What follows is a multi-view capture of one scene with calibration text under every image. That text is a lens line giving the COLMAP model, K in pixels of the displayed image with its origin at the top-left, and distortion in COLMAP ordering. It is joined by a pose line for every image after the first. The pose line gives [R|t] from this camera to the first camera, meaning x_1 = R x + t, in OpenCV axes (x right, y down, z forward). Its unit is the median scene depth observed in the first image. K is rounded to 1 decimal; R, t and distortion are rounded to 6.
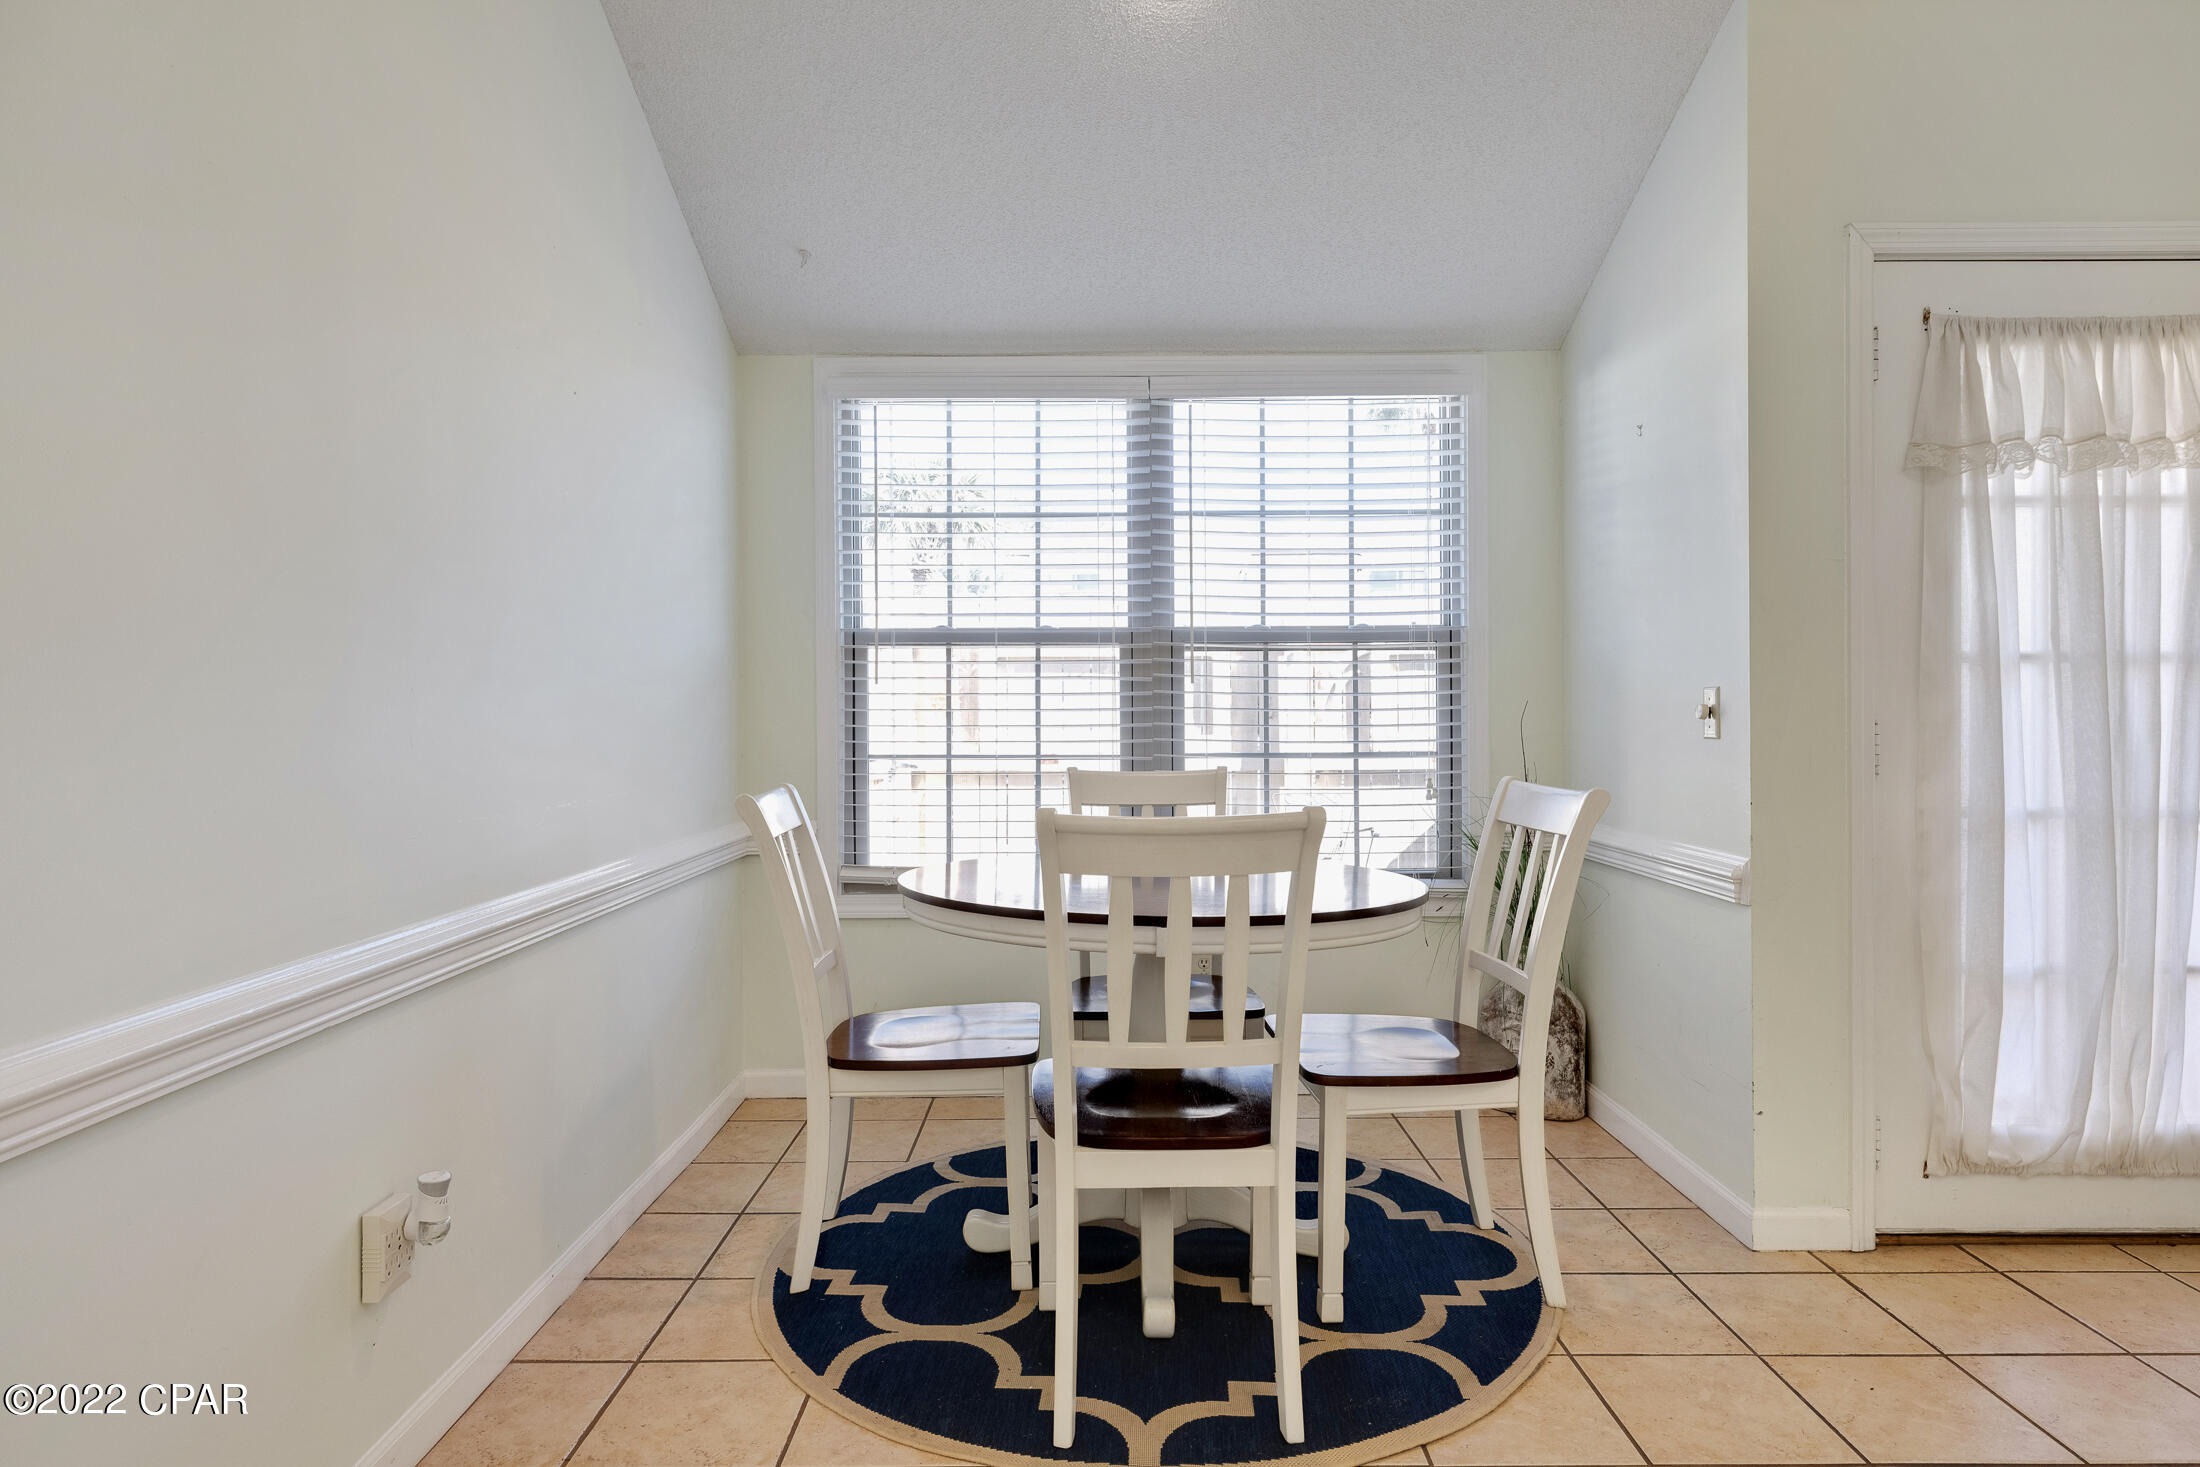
lens RADIAL K [[1254.1, 0, 1089.4], [0, 1254.1, 729.1], [0, 0, 1]] dist [0.008161, -0.005125]
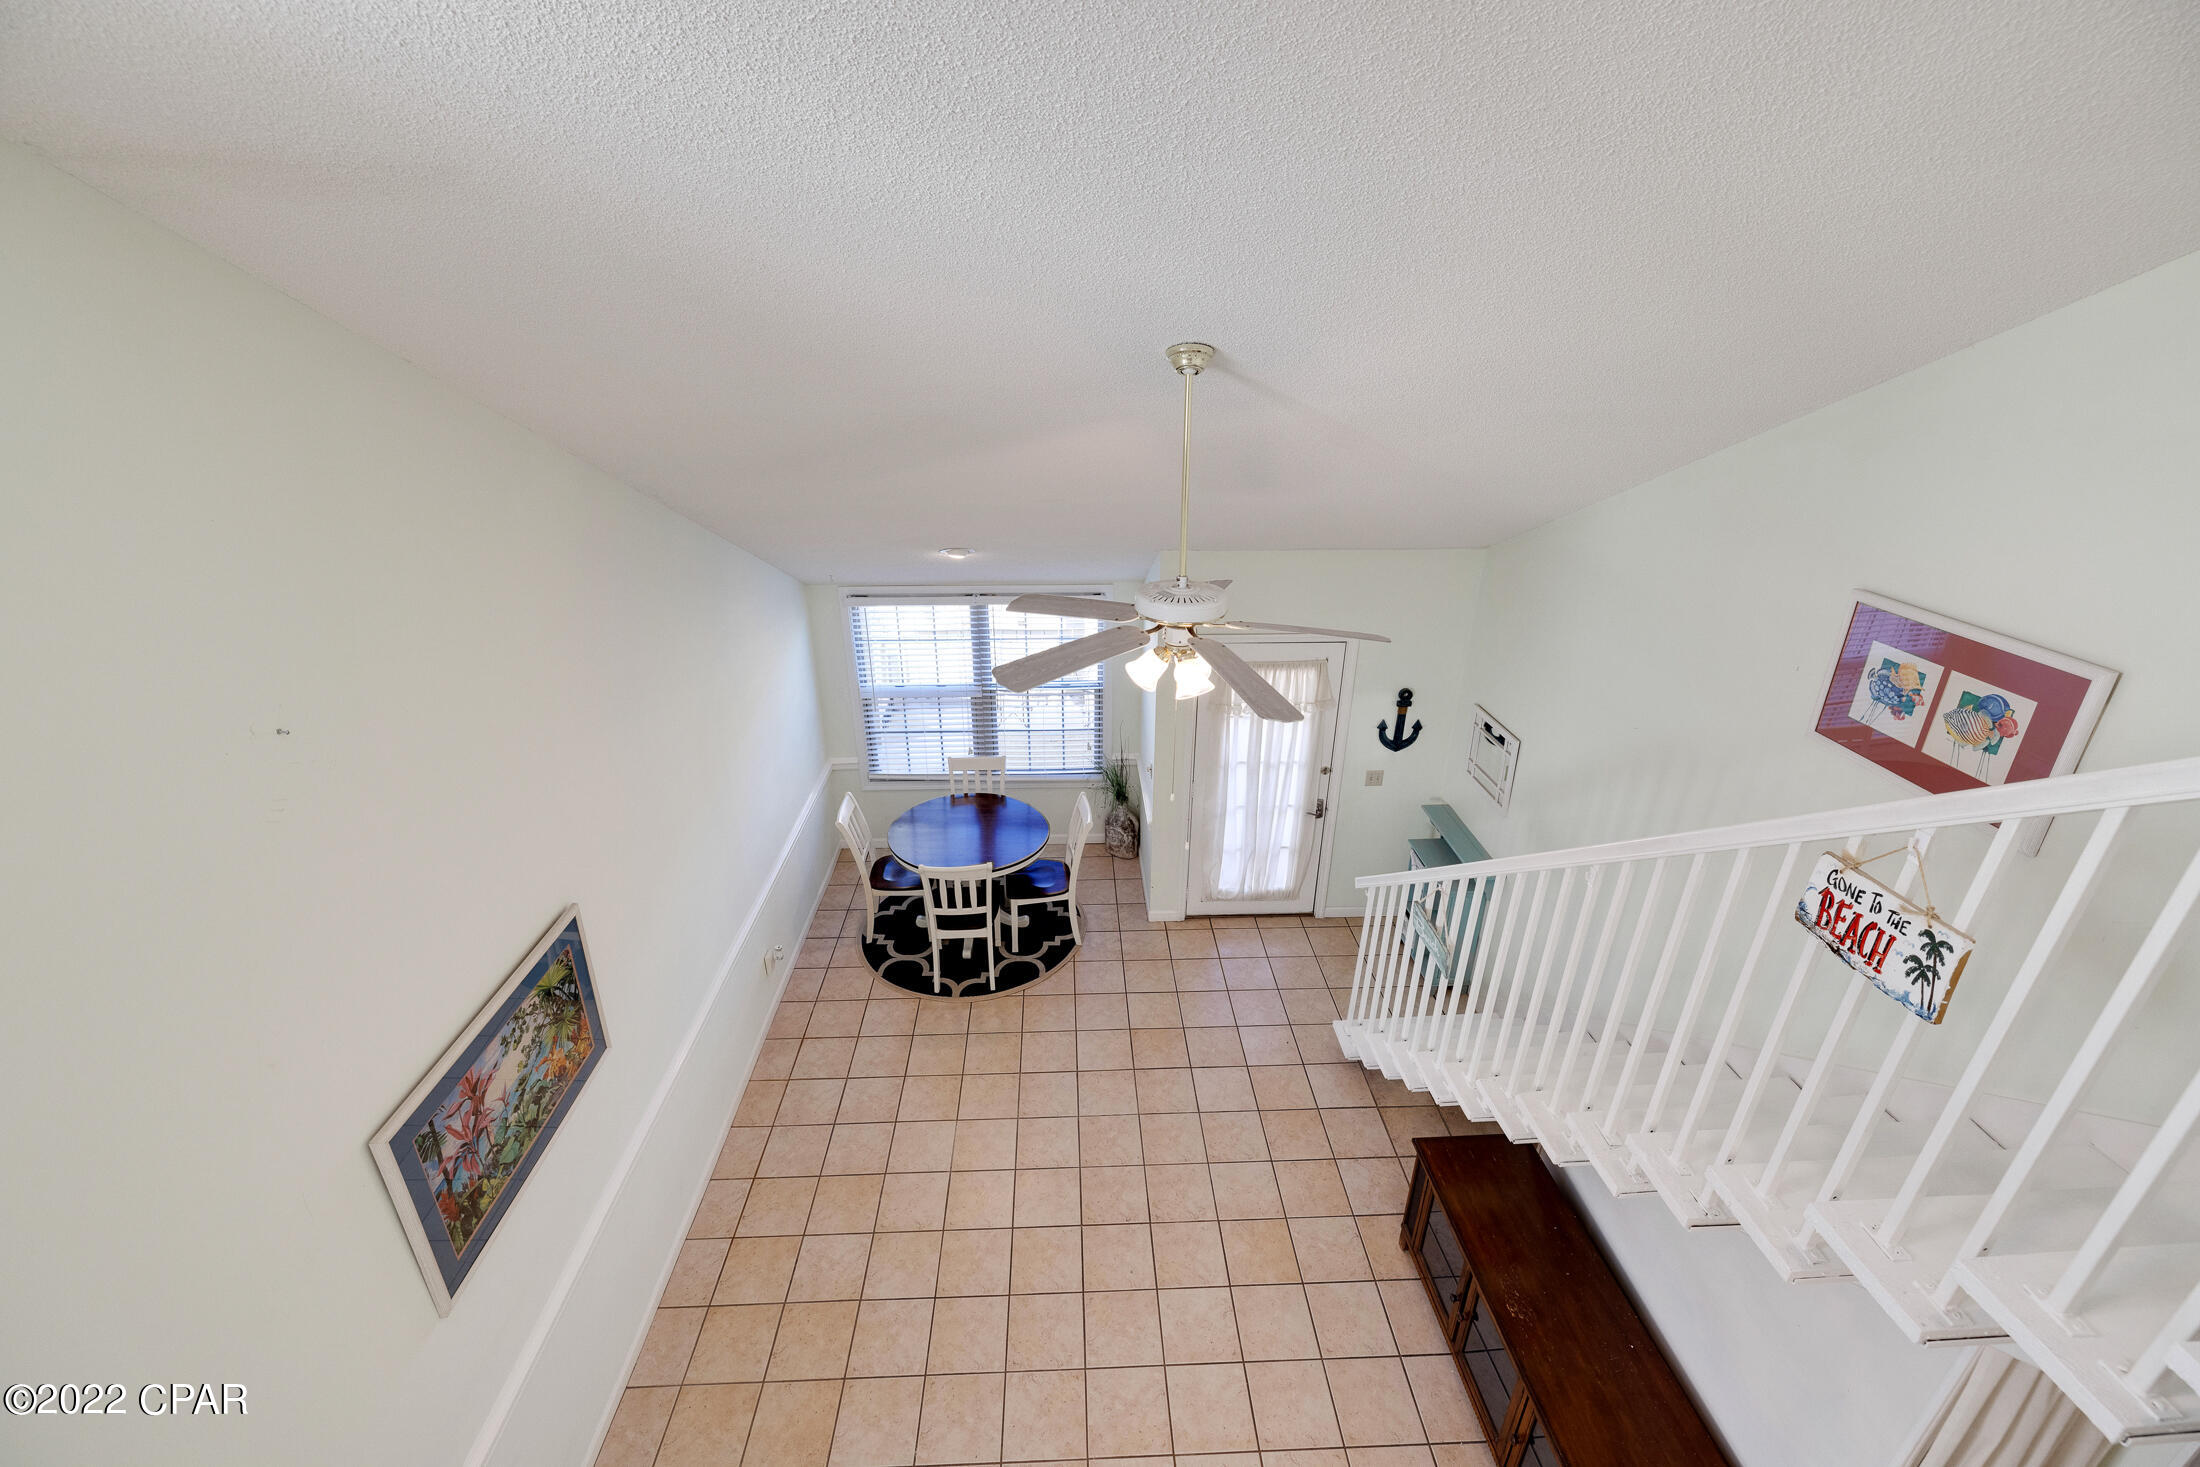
lens RADIAL K [[960.7, 0, 1107.4], [0, 960.7, 713.8], [0, 0, 1]] dist [0.003505, -0.000312]
pose [[0.998996, -0.010214, 0.043608, 0.303408], [-0.008118, 0.916232, 0.400567, -1.139559], [-0.044047, -0.400519, 0.915229, -1.152775]]
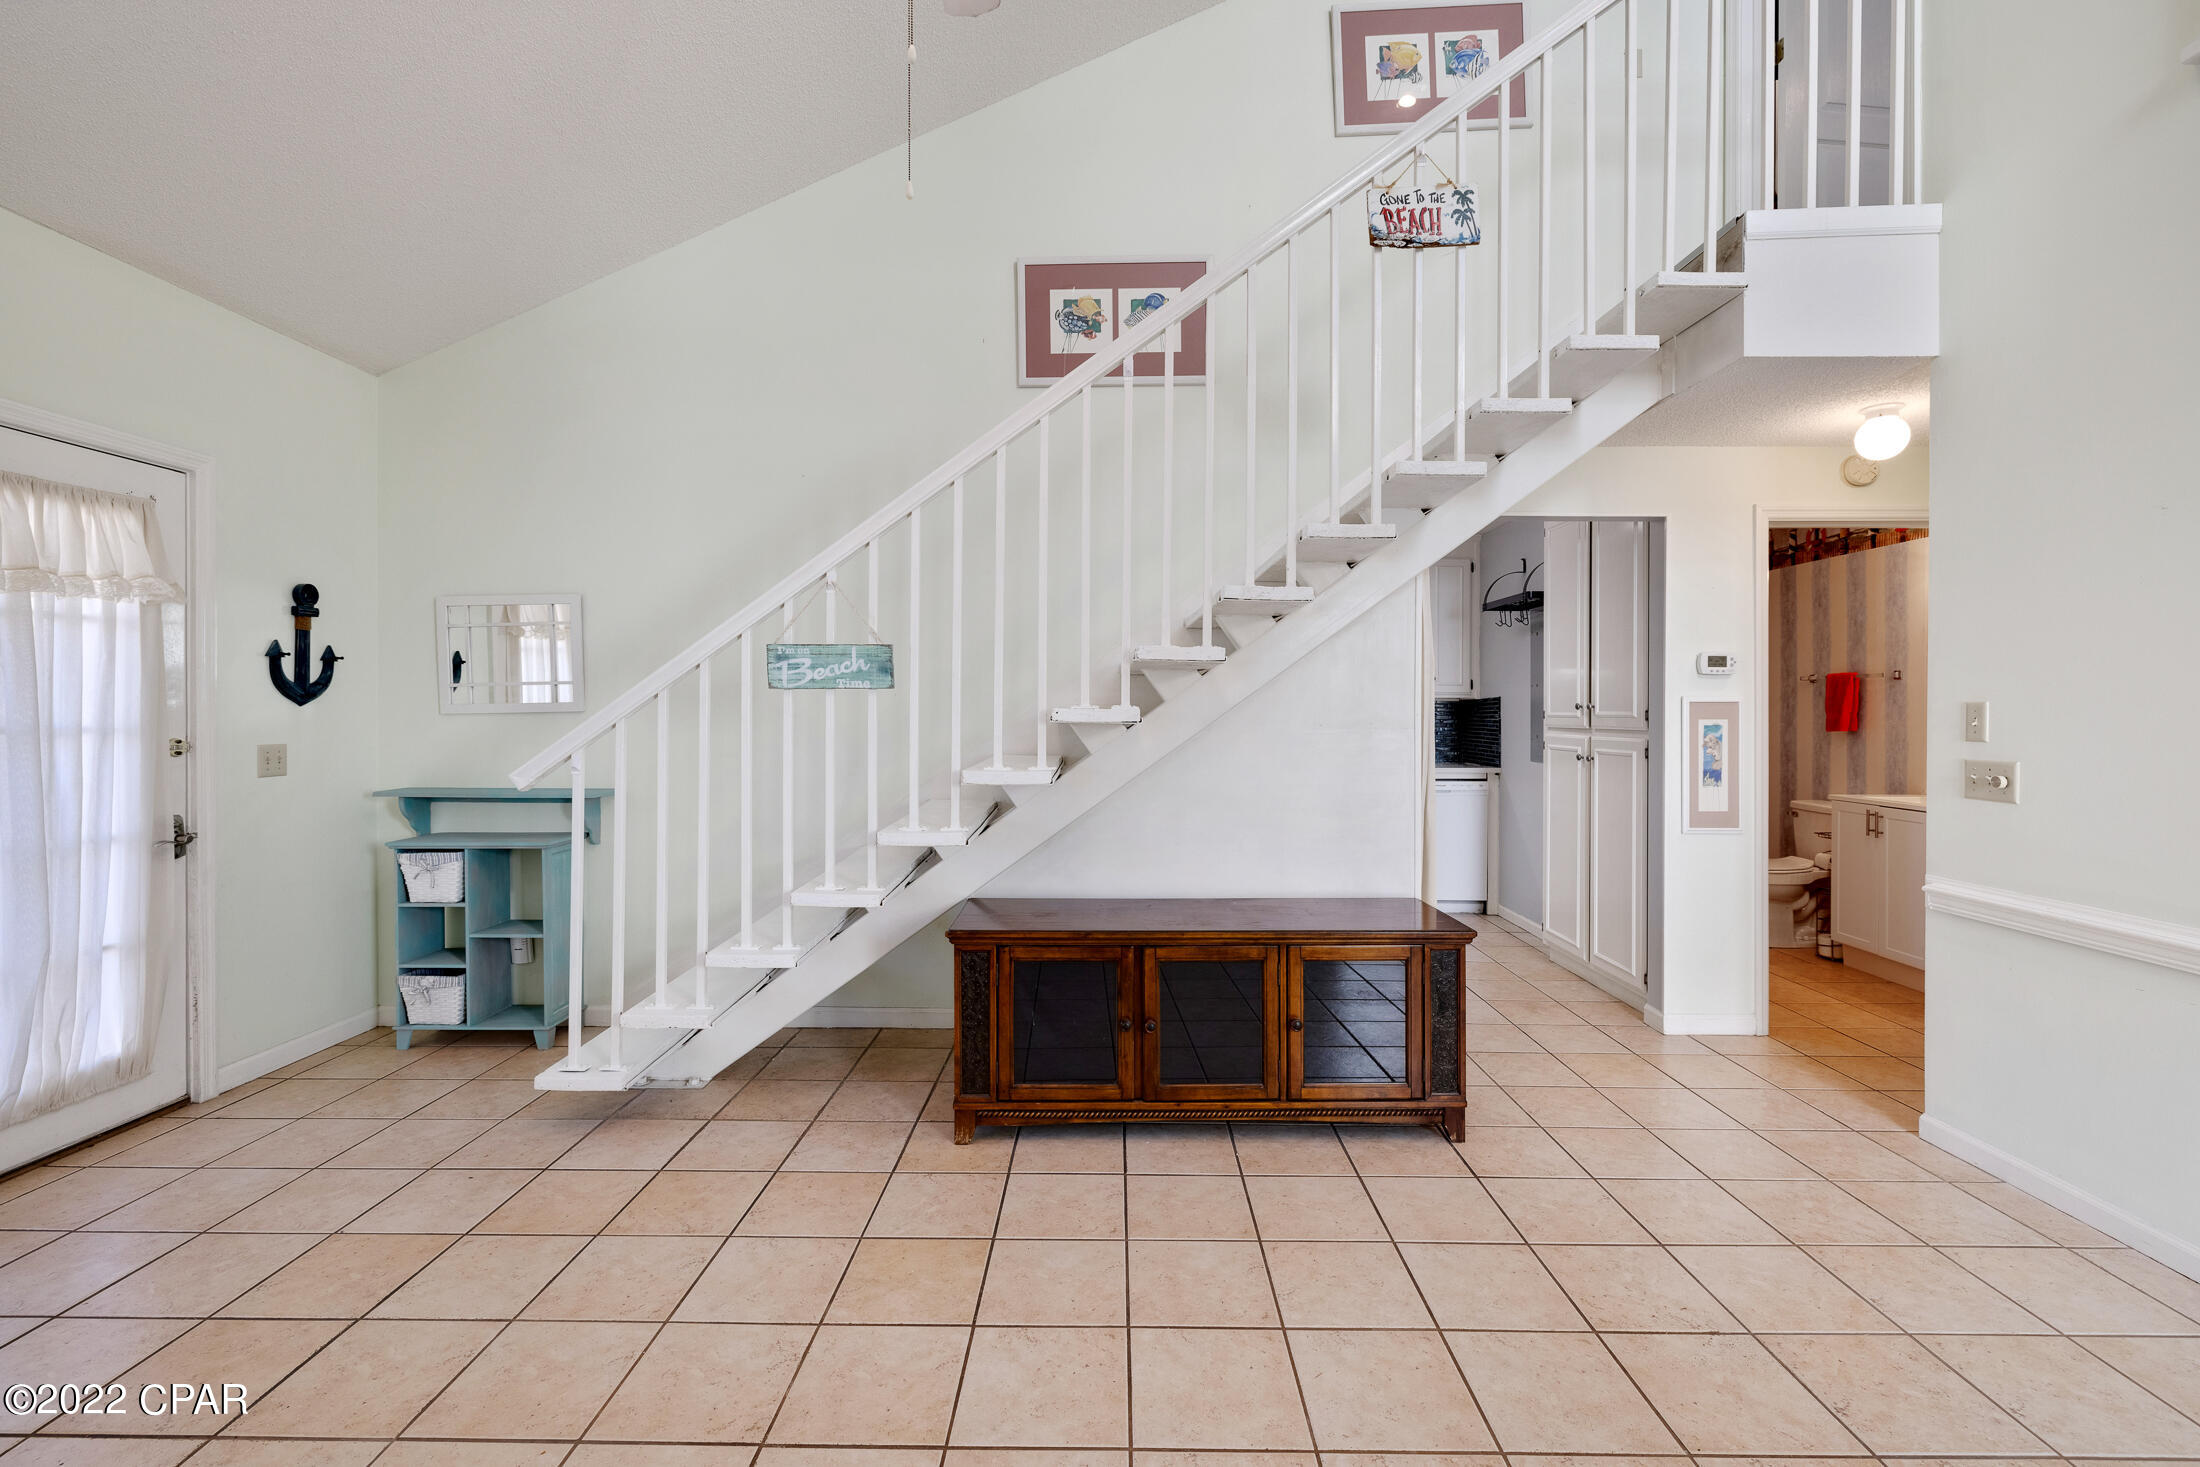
lens RADIAL K [[960.7, 0, 1117.8], [0, 960.7, 704.5], [0, 0, 1]] dist [0.003505, -0.000312]
pose [[0.002444, 0.010589, 0.999941, -0.220357], [0.010401, 0.999890, -0.010614, -0.061601], [-0.999943, 0.010427, 0.002333, -0.157919]]
